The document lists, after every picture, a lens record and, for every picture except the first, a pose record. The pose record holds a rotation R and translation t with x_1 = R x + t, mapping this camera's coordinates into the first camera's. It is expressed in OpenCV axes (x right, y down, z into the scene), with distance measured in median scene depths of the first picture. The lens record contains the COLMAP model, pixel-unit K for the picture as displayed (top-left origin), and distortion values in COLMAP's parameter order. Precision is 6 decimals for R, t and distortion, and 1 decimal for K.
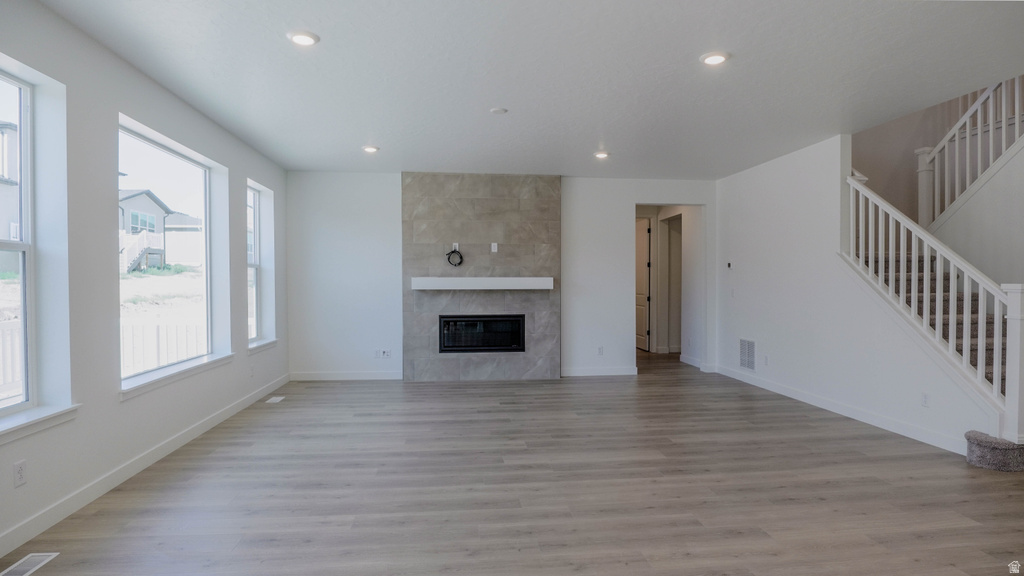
lens RADIAL K [[559.6, 0, 509.7], [0, 559.6, 291.2], [0, 0, 1]] dist [-0.033191, 0.005384]
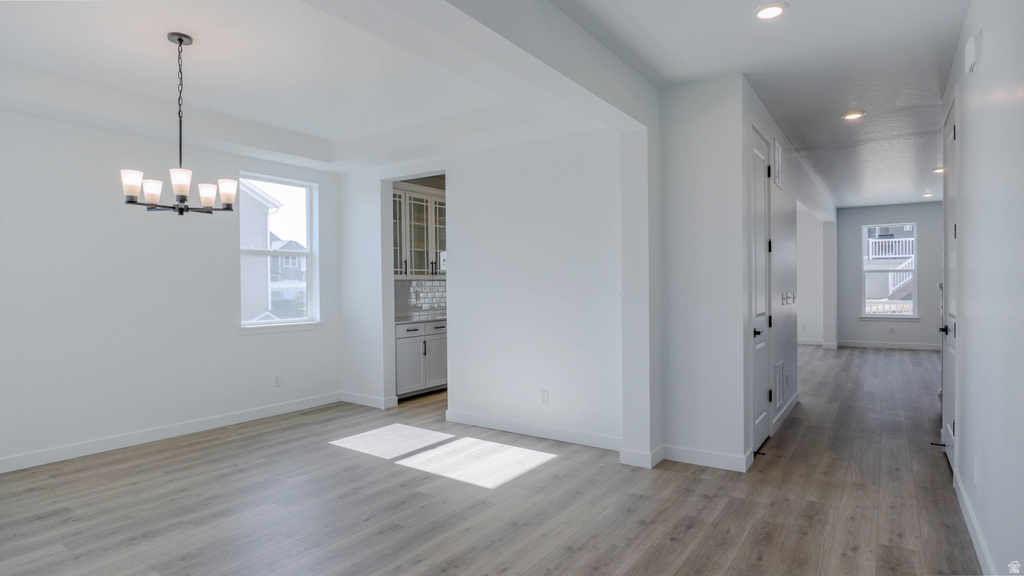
lens RADIAL K [[559.6, 0, 507.4], [0, 559.6, 289.1], [0, 0, 1]] dist [-0.033191, 0.005384]
pose [[-0.652798, 0.015561, -0.757372, 1.434757], [-0.000910, 0.999772, 0.021326, -0.014972], [0.757532, 0.014610, -0.652635, 0.548103]]
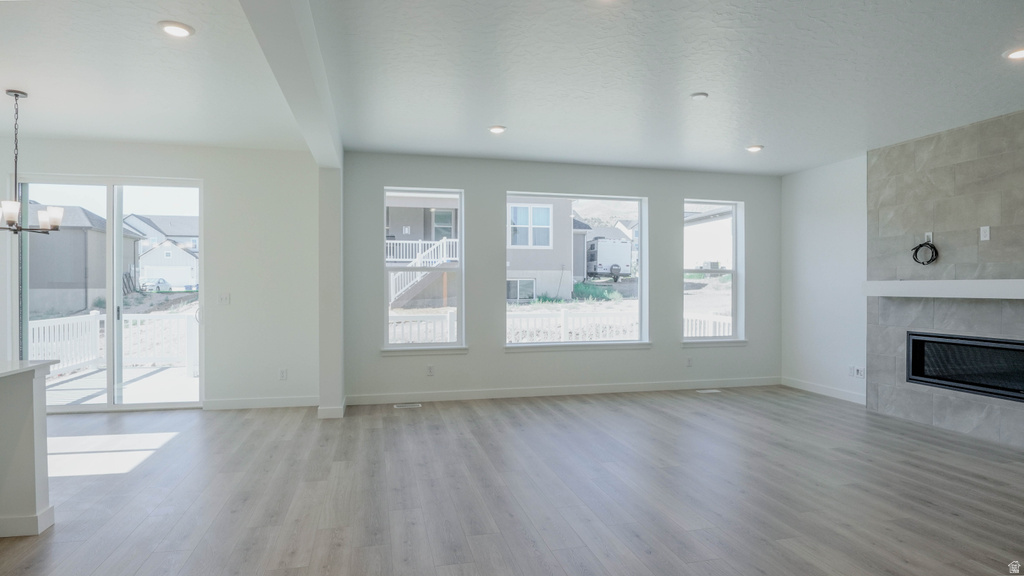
lens RADIAL K [[559.6, 0, 507.1], [0, 559.6, 289.4], [0, 0, 1]] dist [-0.033191, 0.005384]
pose [[0.123271, 0.007225, -0.992347, 0.539830], [-0.017129, 0.999840, 0.005151, -0.007394], [0.992225, 0.016363, 0.123375, 0.379650]]
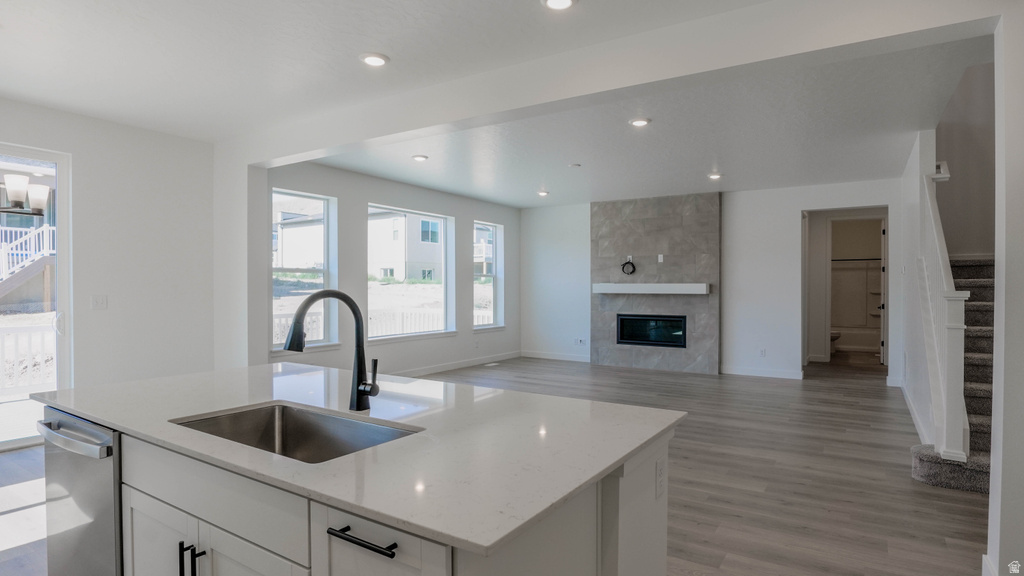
lens RADIAL K [[559.6, 0, 510.4], [0, 559.6, 288.6], [0, 0, 1]] dist [-0.033191, 0.005384]
pose [[0.771978, 0.005009, -0.635629, 0.487621], [-0.012824, 0.999888, -0.007695, -0.000769], [0.635520, 0.014091, 0.771956, -0.120434]]
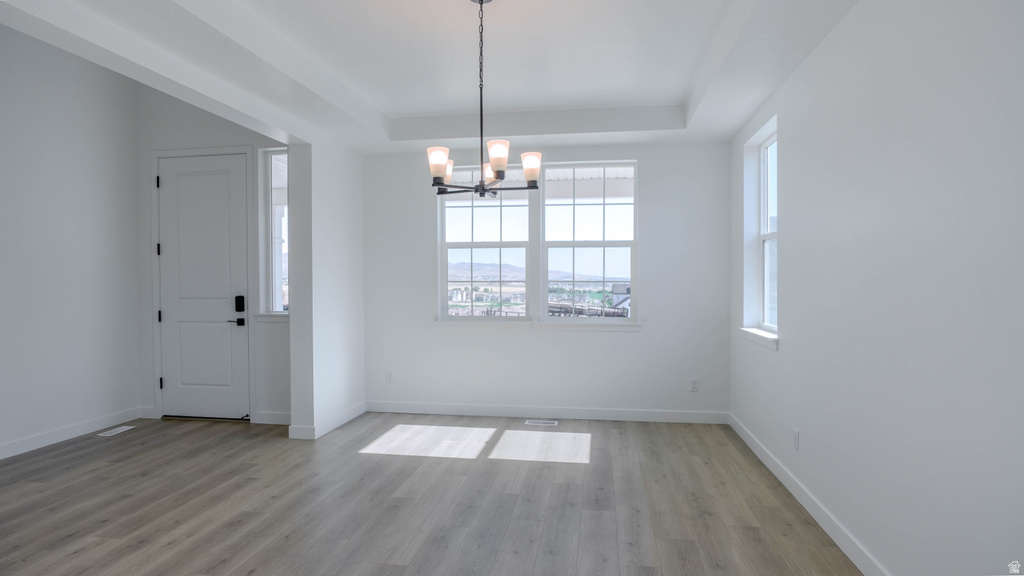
lens RADIAL K [[559.6, 0, 503.1], [0, 559.6, 286.9], [0, 0, 1]] dist [-0.033191, 0.005384]
pose [[0.256845, -0.007917, 0.966420, 0.872936], [0.017056, 0.999848, 0.003657, -0.002110], [-0.966302, 0.015544, 0.256941, -0.076709]]
